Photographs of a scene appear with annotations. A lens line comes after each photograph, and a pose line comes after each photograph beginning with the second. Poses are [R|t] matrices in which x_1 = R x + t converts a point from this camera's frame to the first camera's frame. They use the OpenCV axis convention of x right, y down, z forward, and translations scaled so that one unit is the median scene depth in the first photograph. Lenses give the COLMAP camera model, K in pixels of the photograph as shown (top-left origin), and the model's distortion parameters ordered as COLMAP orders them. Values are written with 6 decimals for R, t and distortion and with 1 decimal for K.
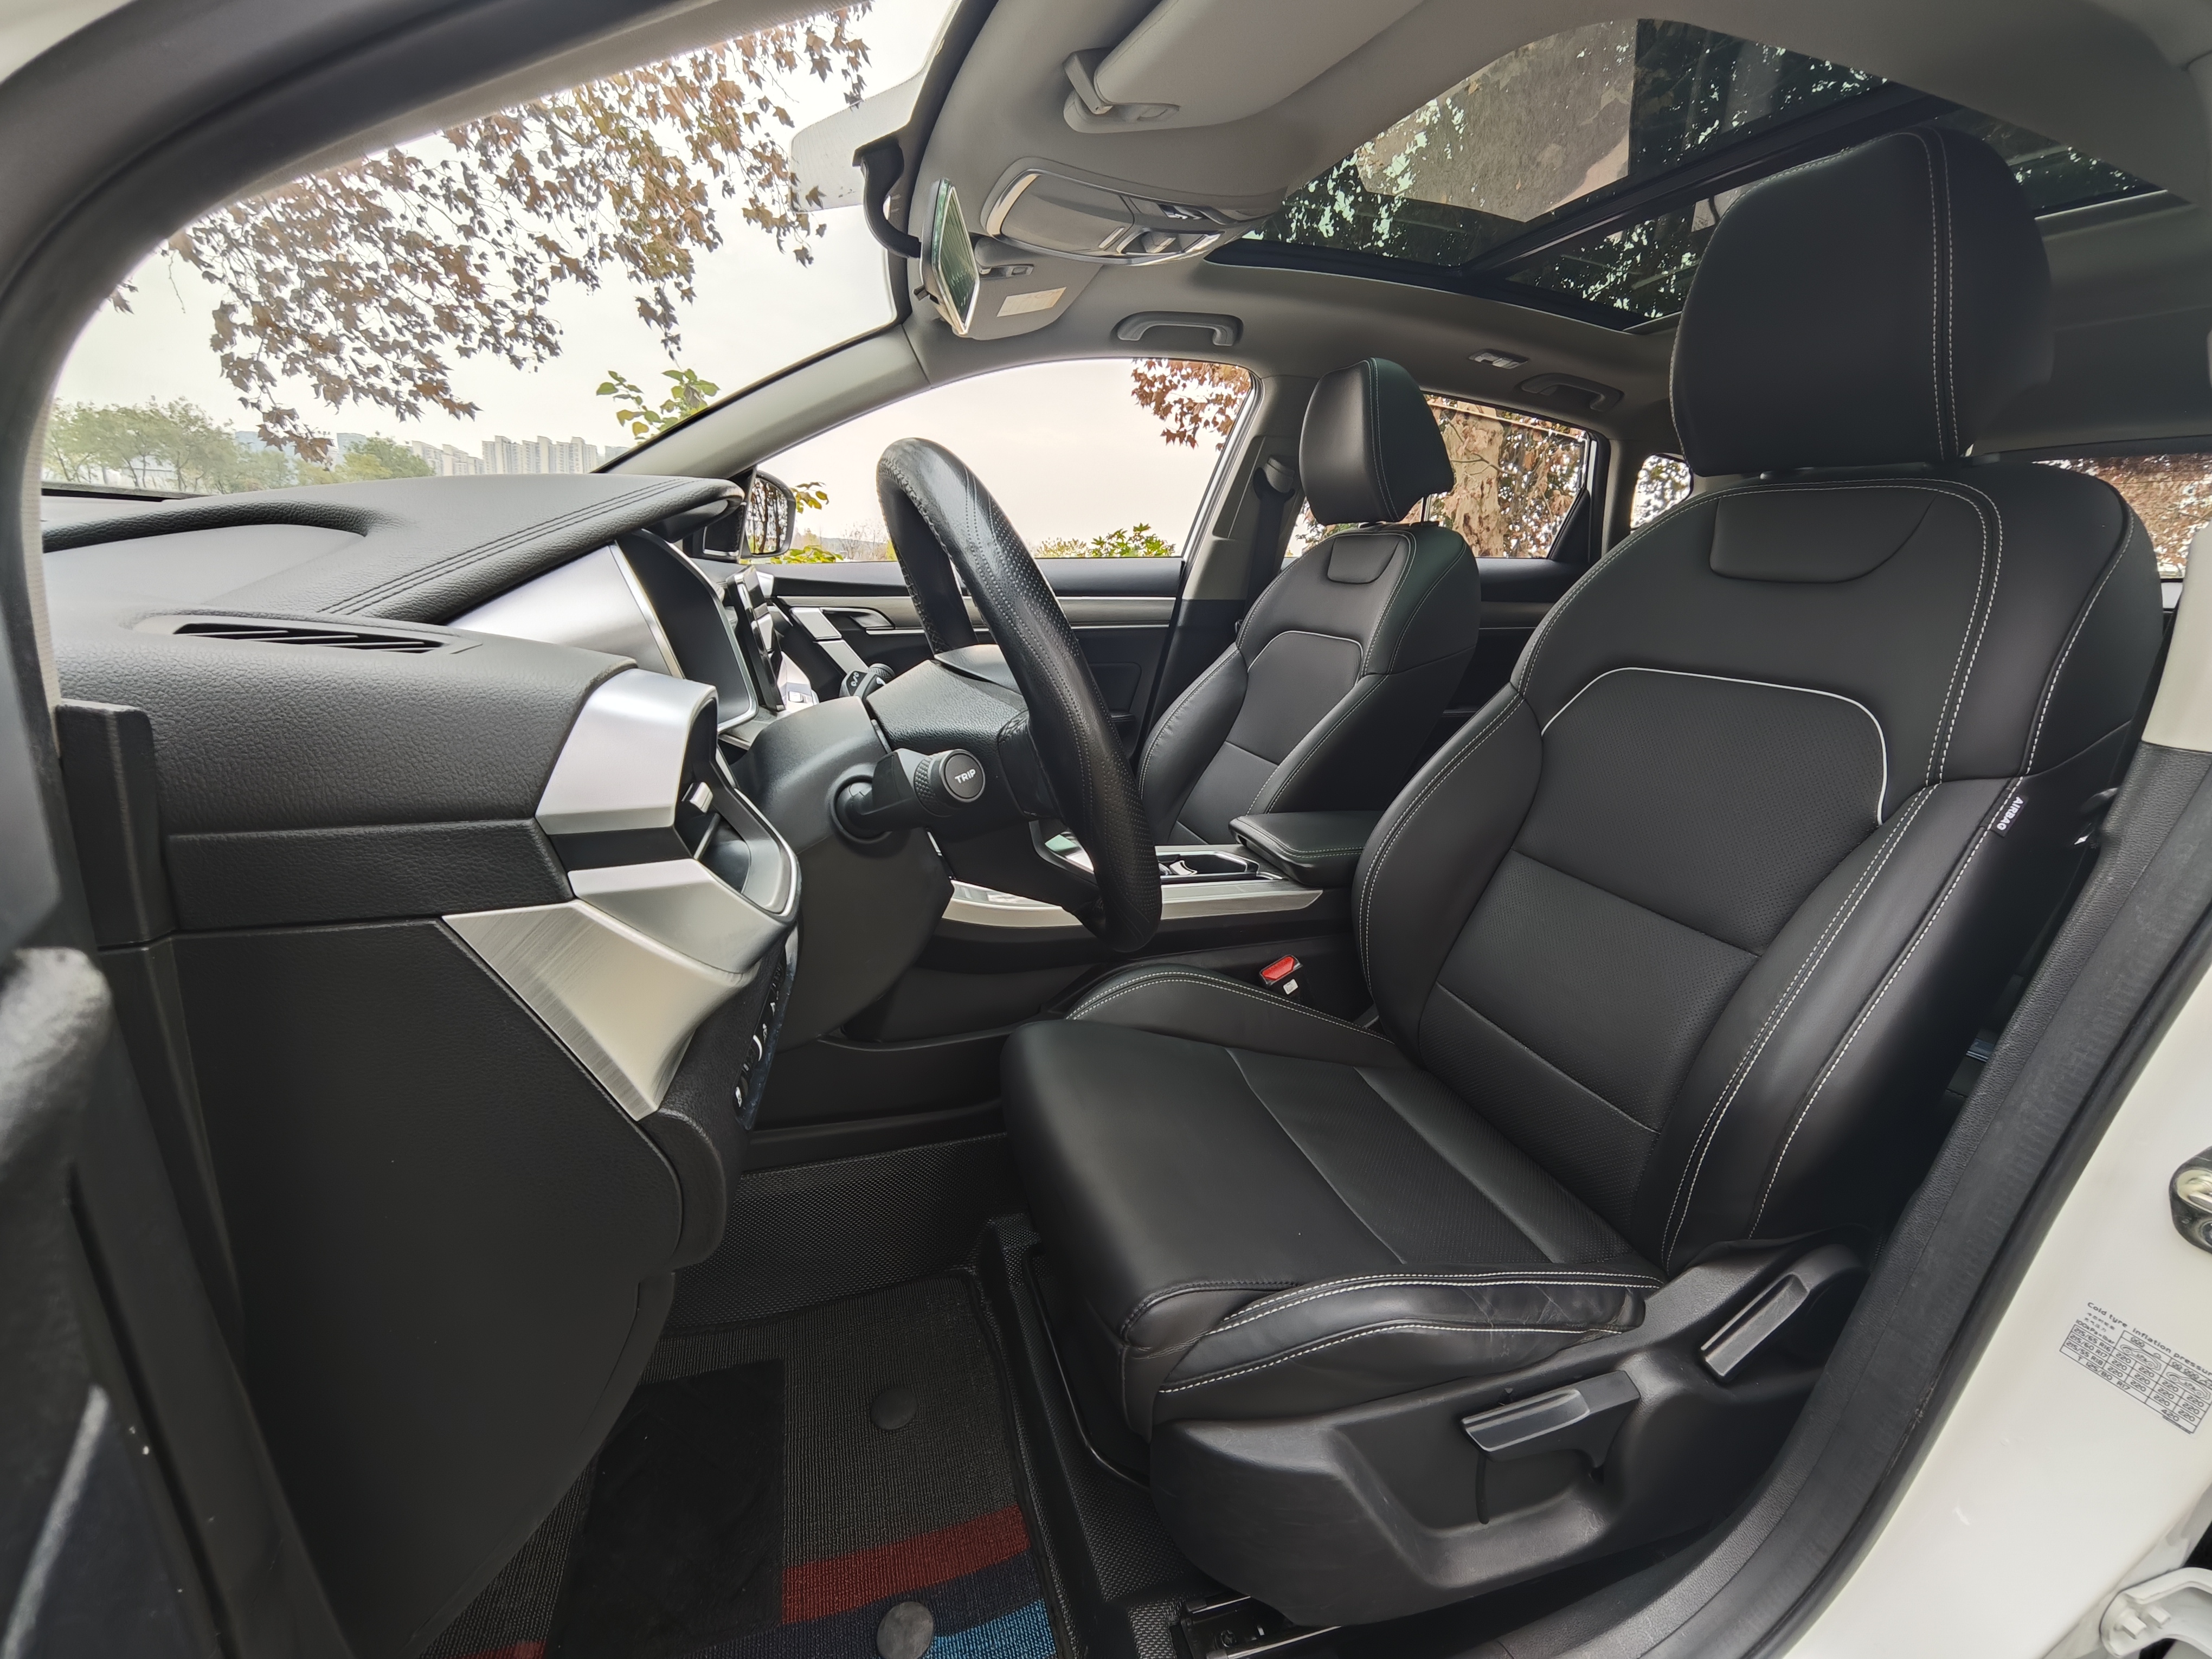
lens RADIAL K [[918.8, 0, 1107.9], [0, 918.8, 824.7], [0, 0, 1]] dist [-0.002744, 0.002709]
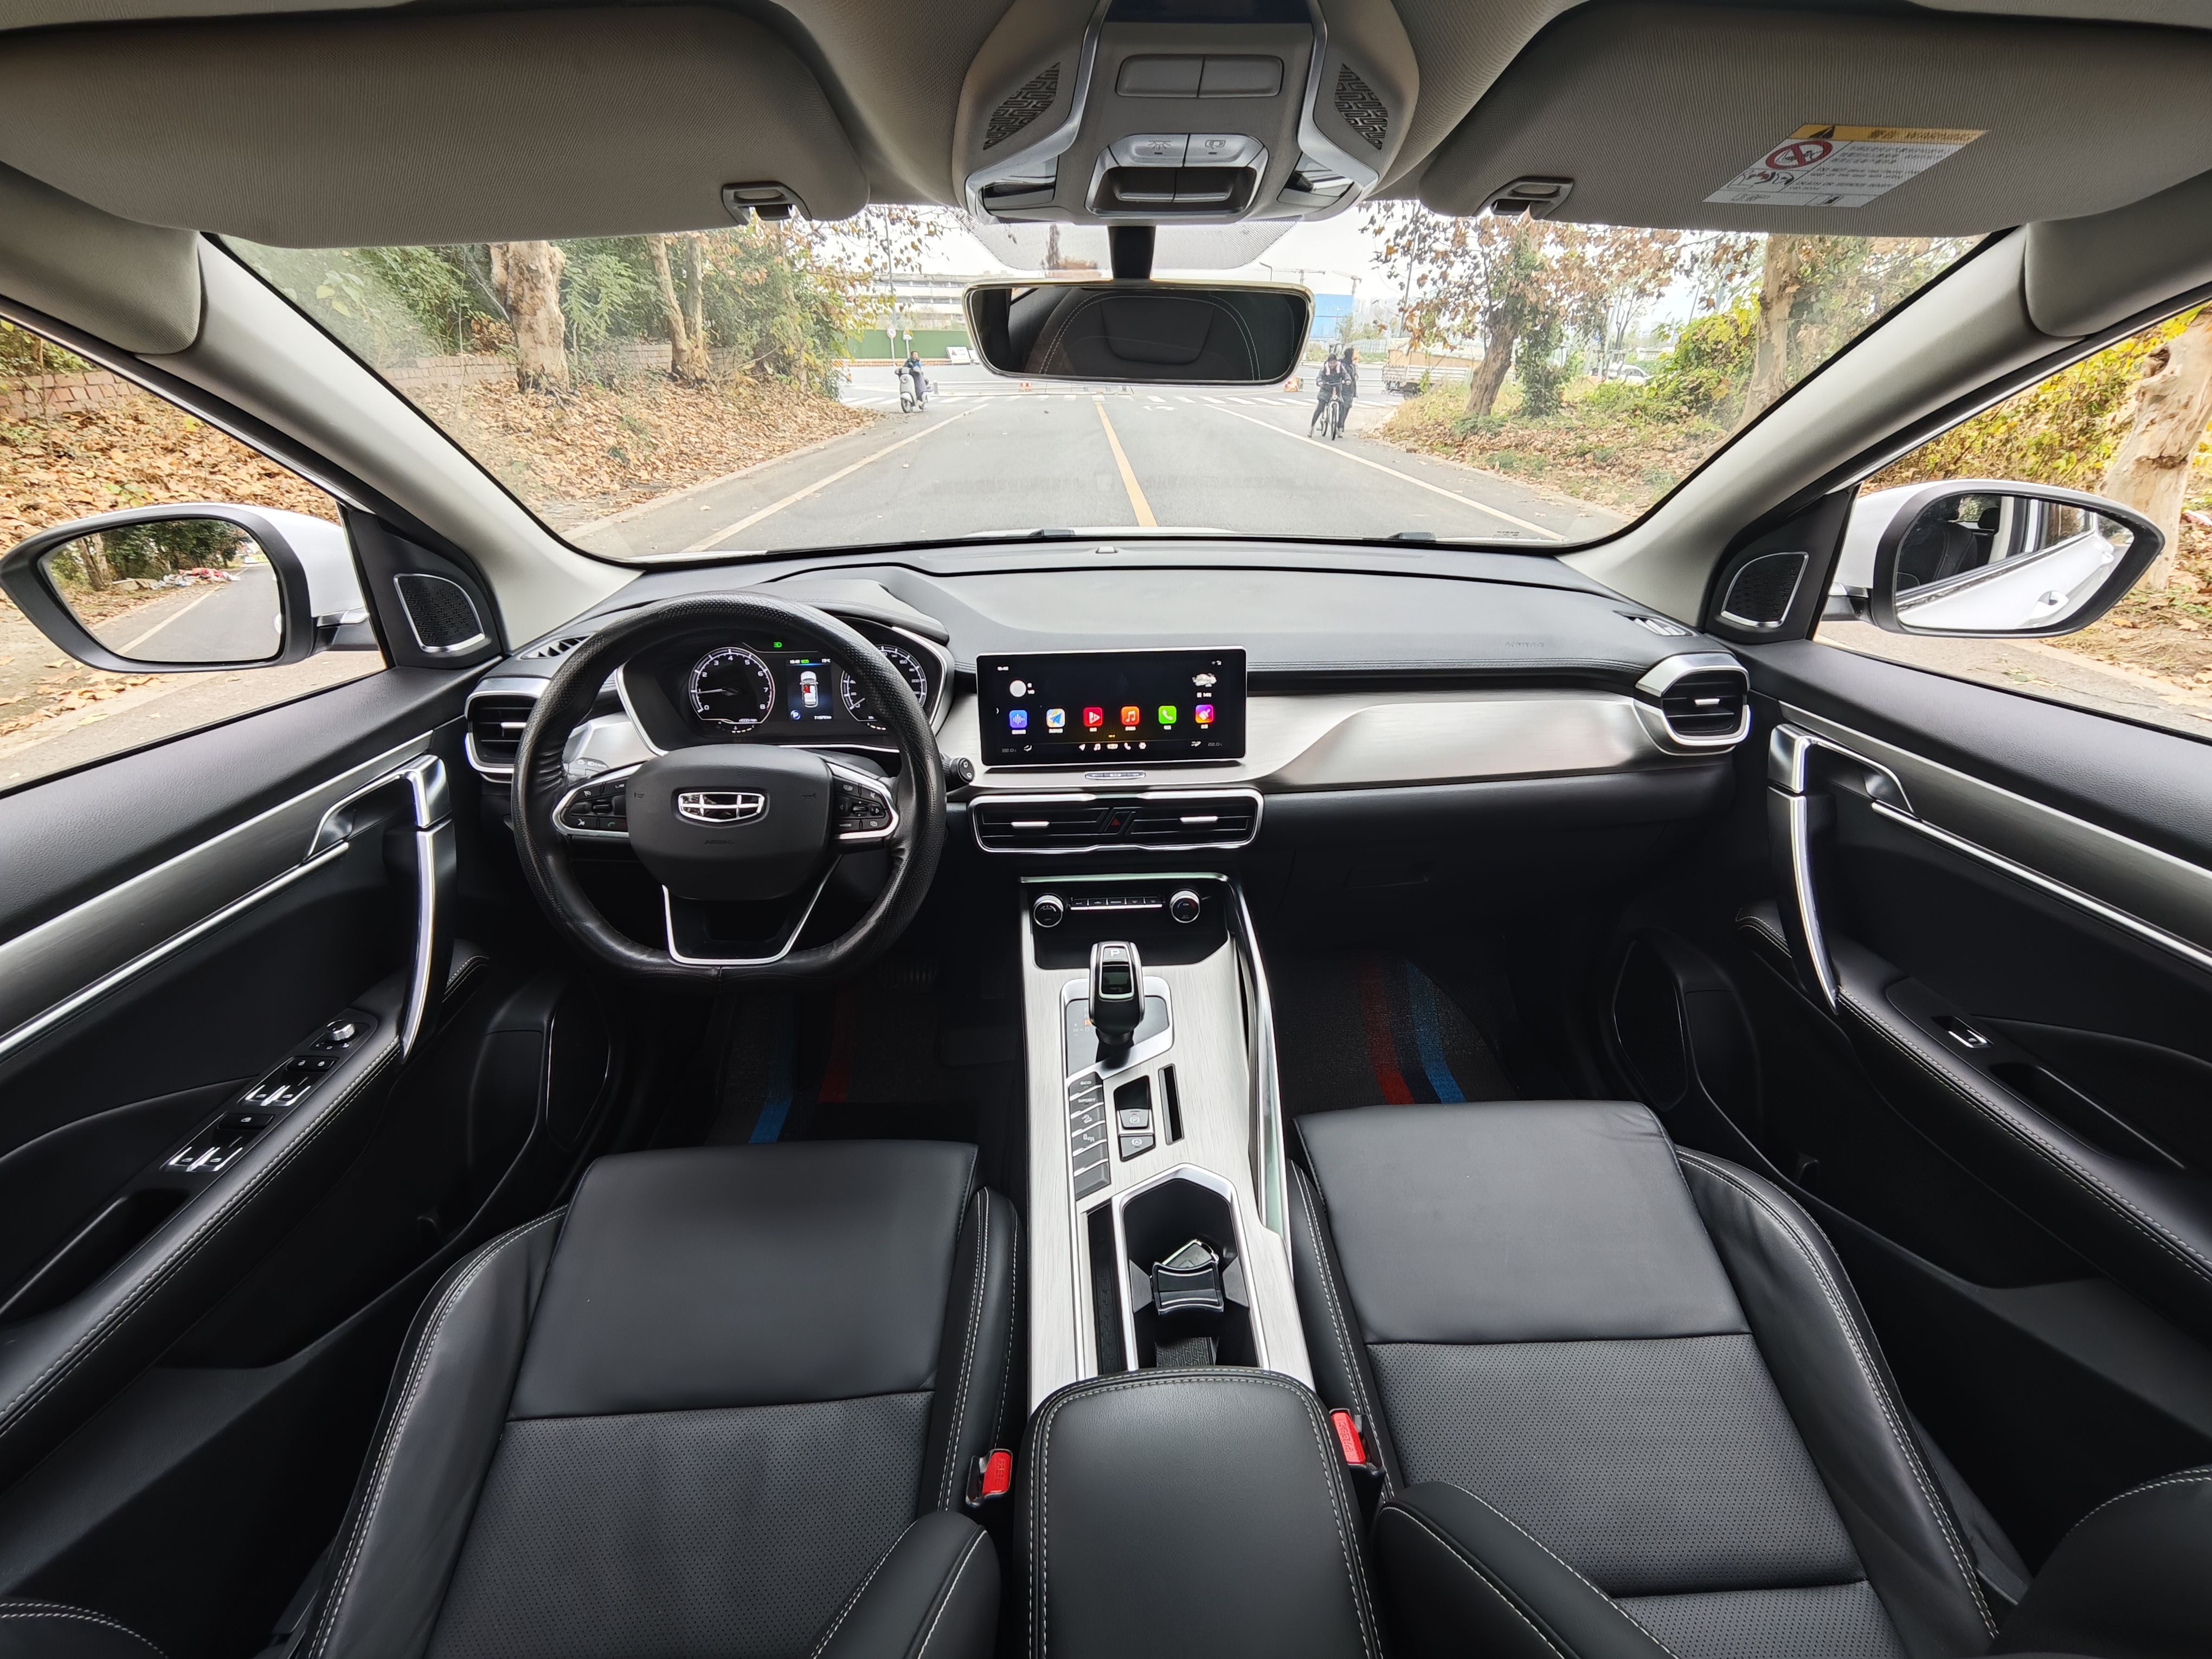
lens RADIAL K [[918.8, 0, 1103.7], [0, 918.8, 827.4], [0, 0, 1]] dist [-0.002744, 0.002709]
pose [[-0.268684, 0.386107, -0.882457, 0.340270], [-0.278834, 0.845743, 0.454940, -0.312539], [0.921987, 0.368294, -0.119578, 0.633937]]
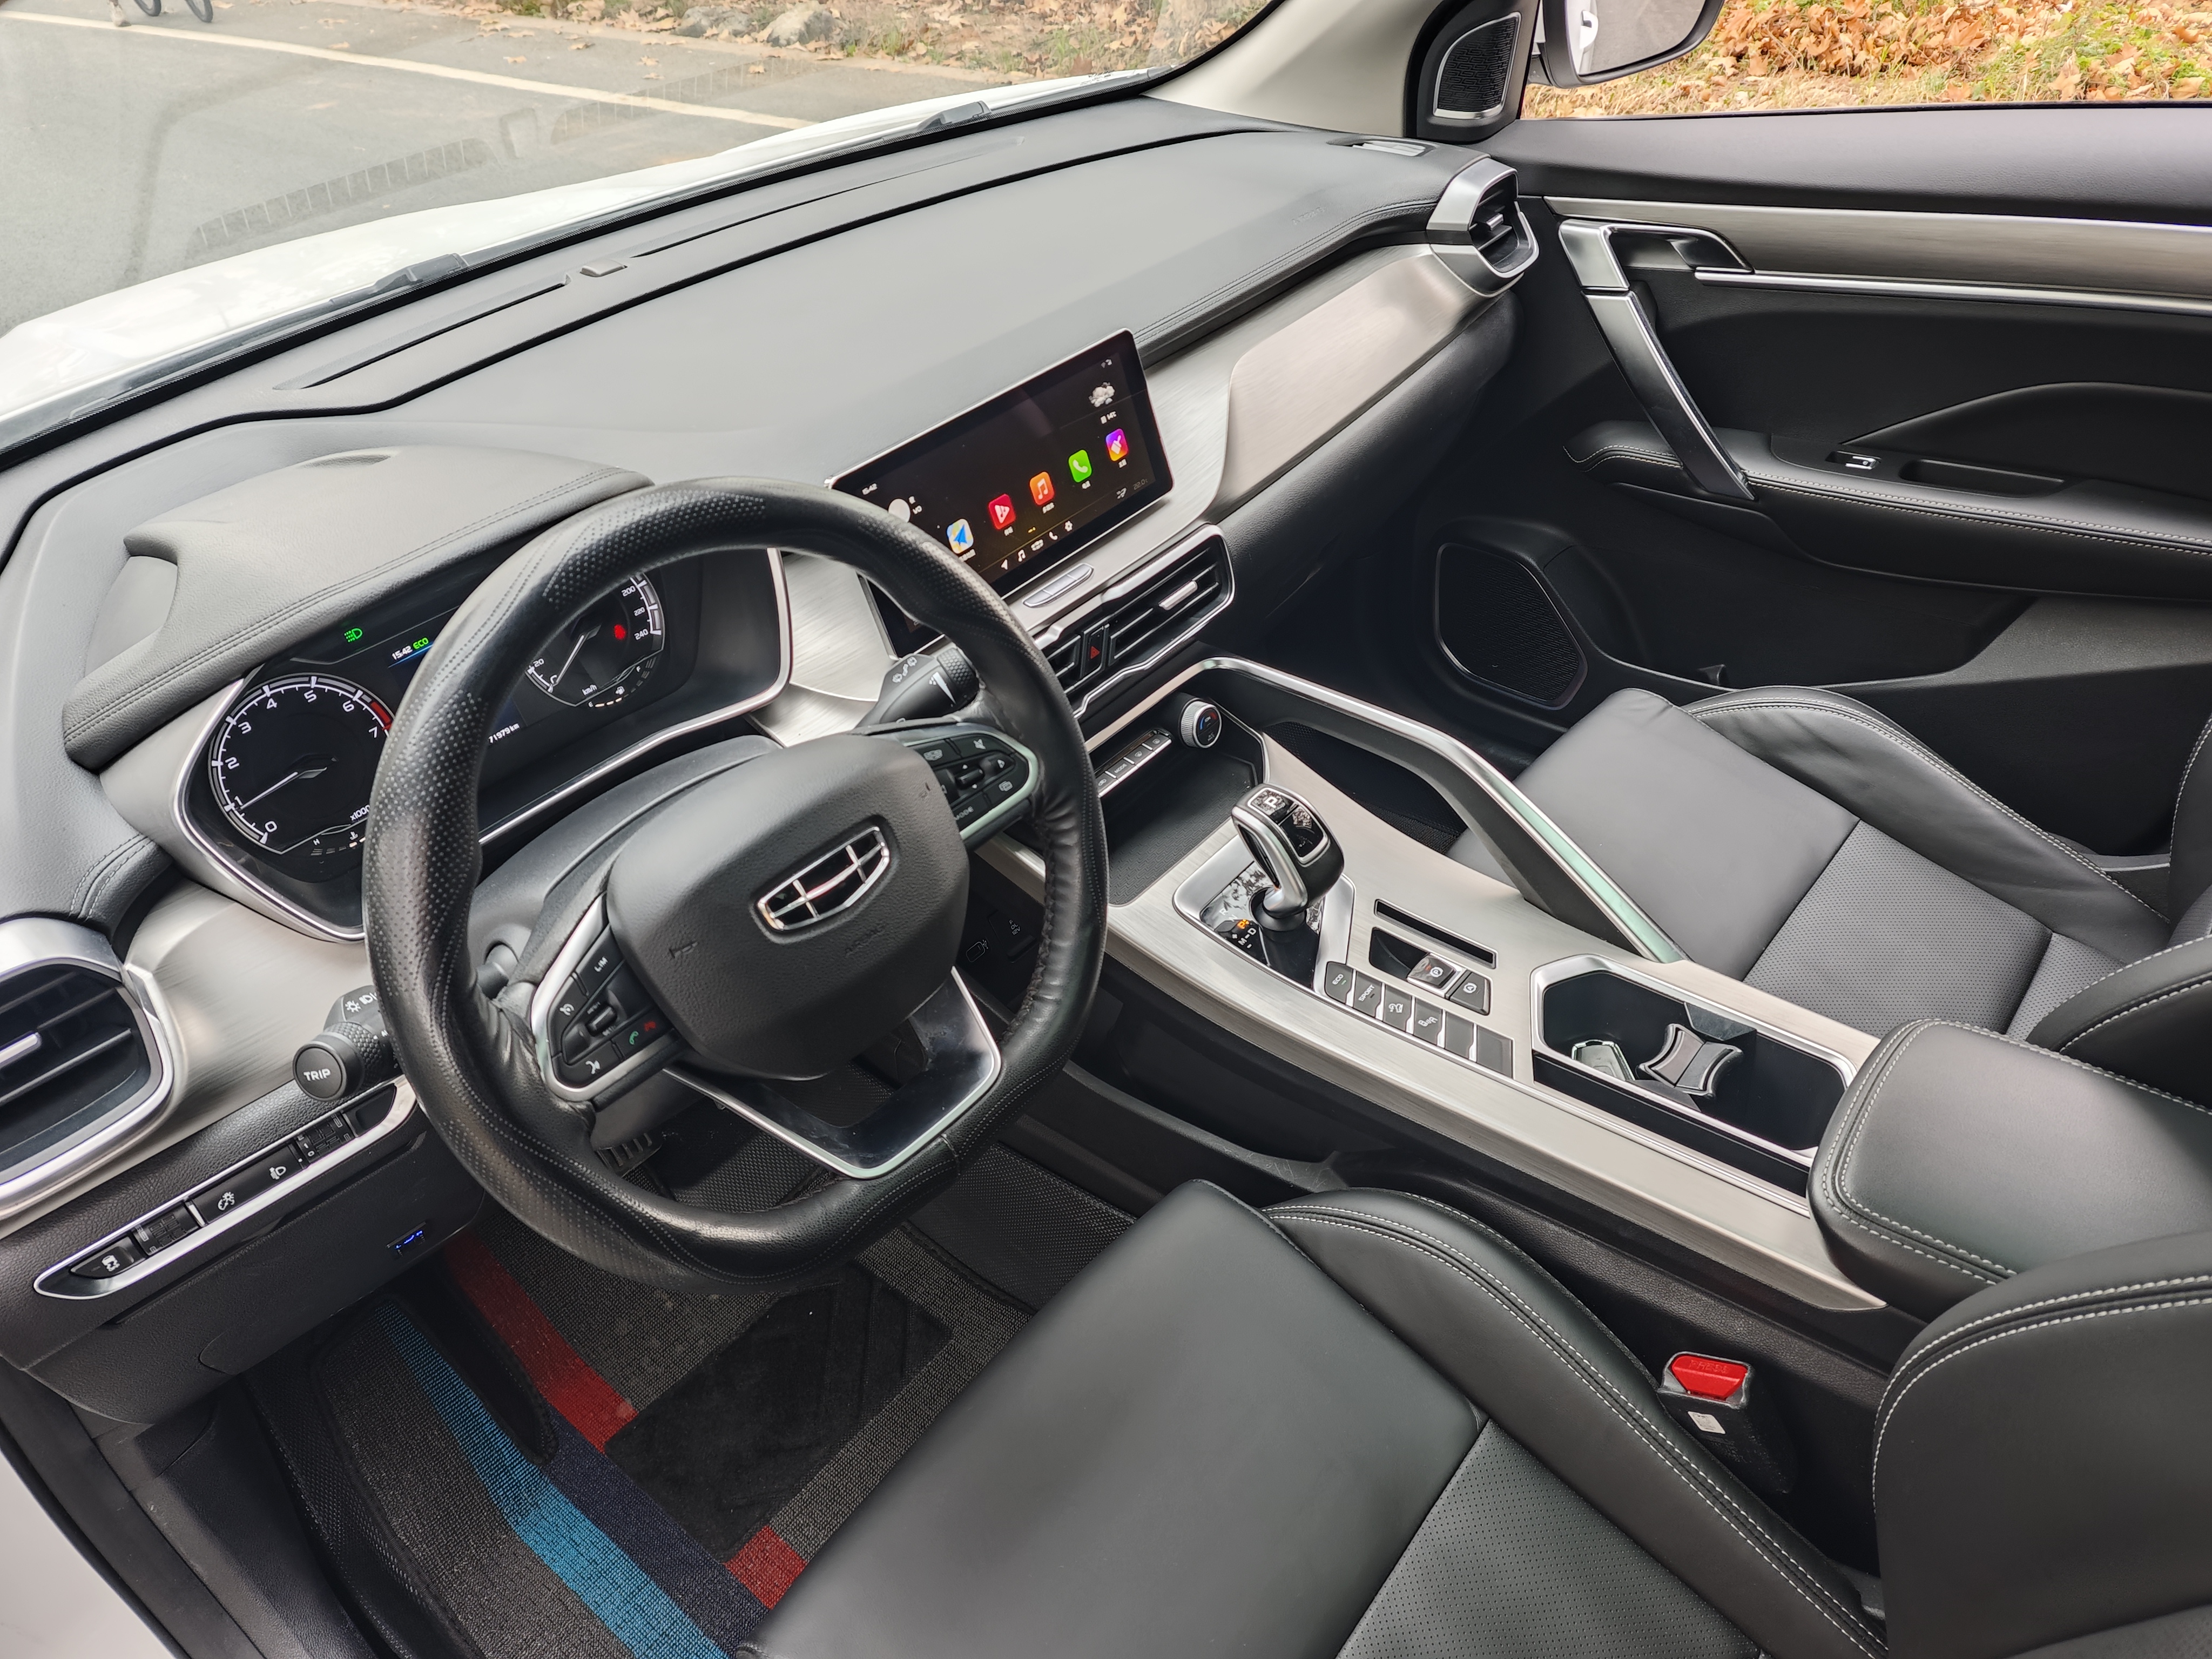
lens RADIAL K [[1524.2, 0, 1091.2], [0, 1524.2, 839.2], [0, 0, 1]] dist [0.026115, -0.011118]
pose [[0.519396, 0.421995, -0.743067, 0.314849], [-0.115135, 0.896188, 0.428475, -0.249409], [0.846742, -0.136995, 0.514063, 0.238928]]
